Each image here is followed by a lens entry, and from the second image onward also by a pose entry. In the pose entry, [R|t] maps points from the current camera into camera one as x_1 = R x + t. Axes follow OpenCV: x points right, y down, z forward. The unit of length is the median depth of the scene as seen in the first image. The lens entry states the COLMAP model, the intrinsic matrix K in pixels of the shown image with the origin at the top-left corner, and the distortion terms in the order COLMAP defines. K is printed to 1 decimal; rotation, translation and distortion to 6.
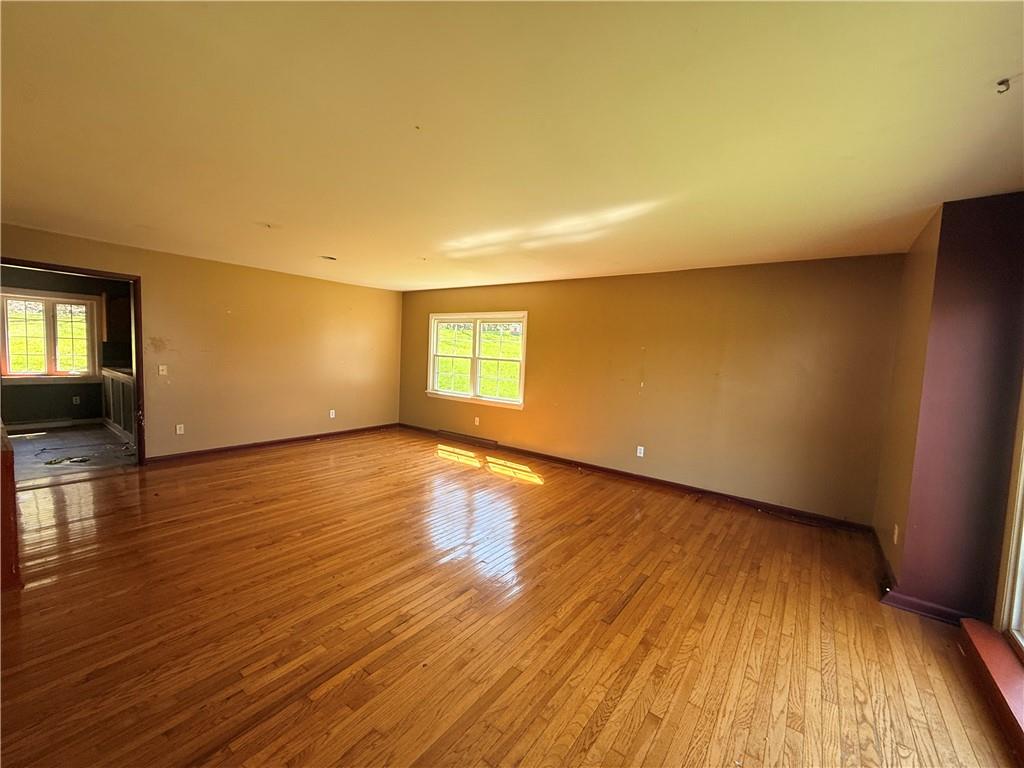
lens RADIAL K [[409.1, 0, 509.4], [0, 409.1, 383.8], [0, 0, 1]] dist [0.000711, 0.000451]
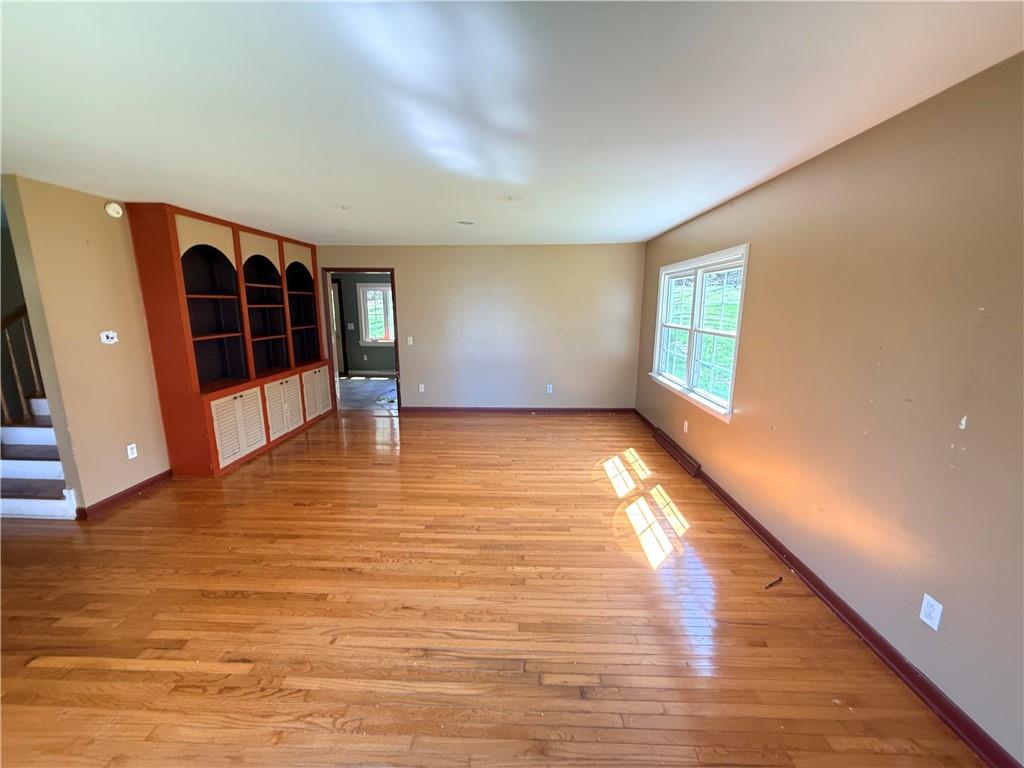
lens RADIAL K [[409.1, 0, 509.3], [0, 409.1, 383.0], [0, 0, 1]] dist [0.000711, 0.000451]
pose [[0.571493, 0.110128, -0.813183, 0.351592], [-0.039686, 0.993503, 0.106657, -0.046618], [0.819646, -0.028682, 0.572151, 0.480493]]
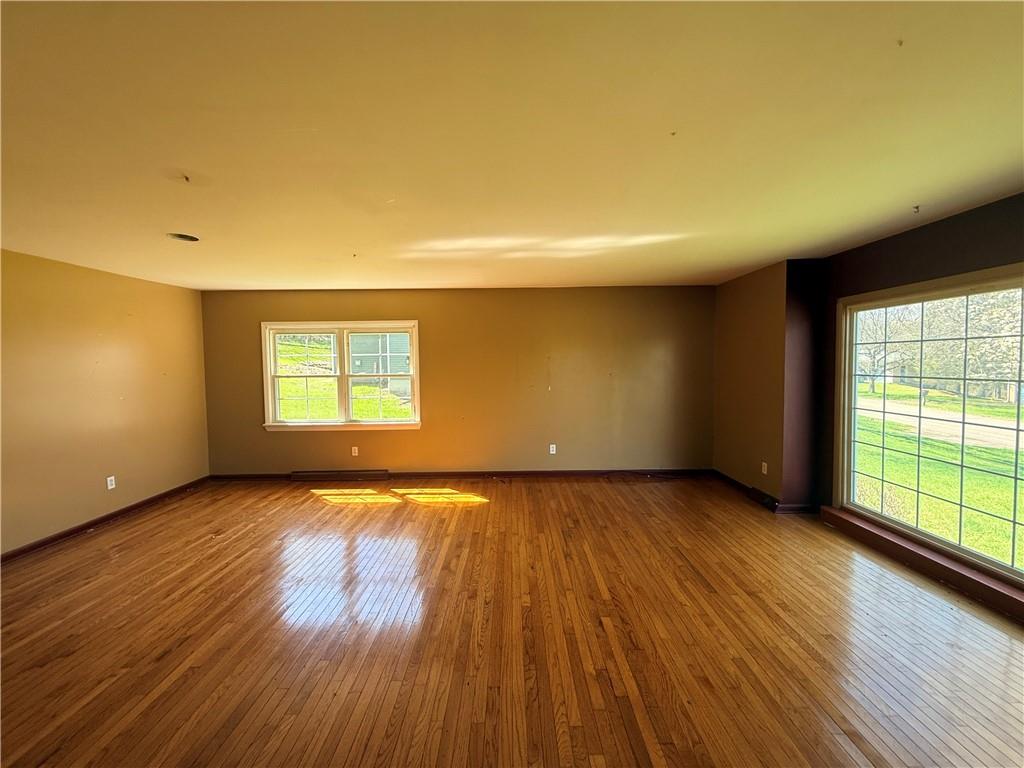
lens RADIAL K [[409.1, 0, 509.2], [0, 409.1, 383.1], [0, 0, 1]] dist [0.000711, 0.000451]
pose [[0.797685, -0.086449, 0.596846, -0.386909], [0.095210, 0.995313, 0.016916, -0.038394], [-0.595512, 0.043332, 0.802177, 0.169582]]
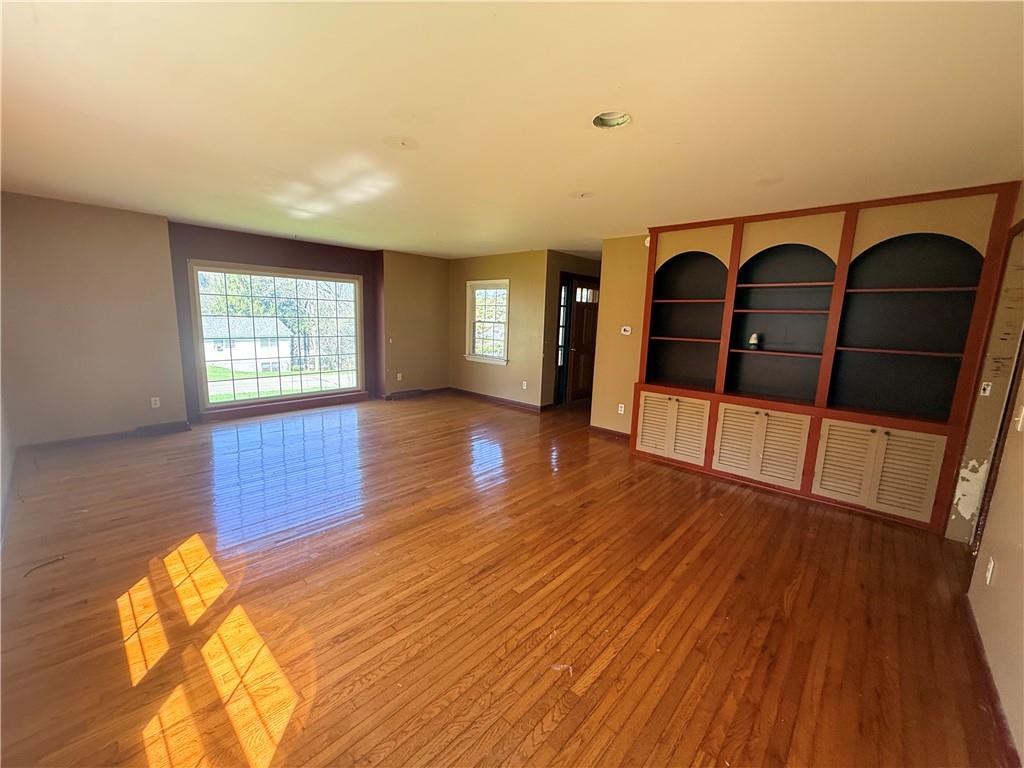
lens RADIAL K [[409.1, 0, 510.8], [0, 409.1, 378.6], [0, 0, 1]] dist [0.000711, 0.000451]
pose [[-0.993202, -0.086932, 0.077415, -0.349071], [-0.066737, 0.970137, 0.233196, -0.120890], [-0.095376, 0.226444, -0.969343, 1.321937]]
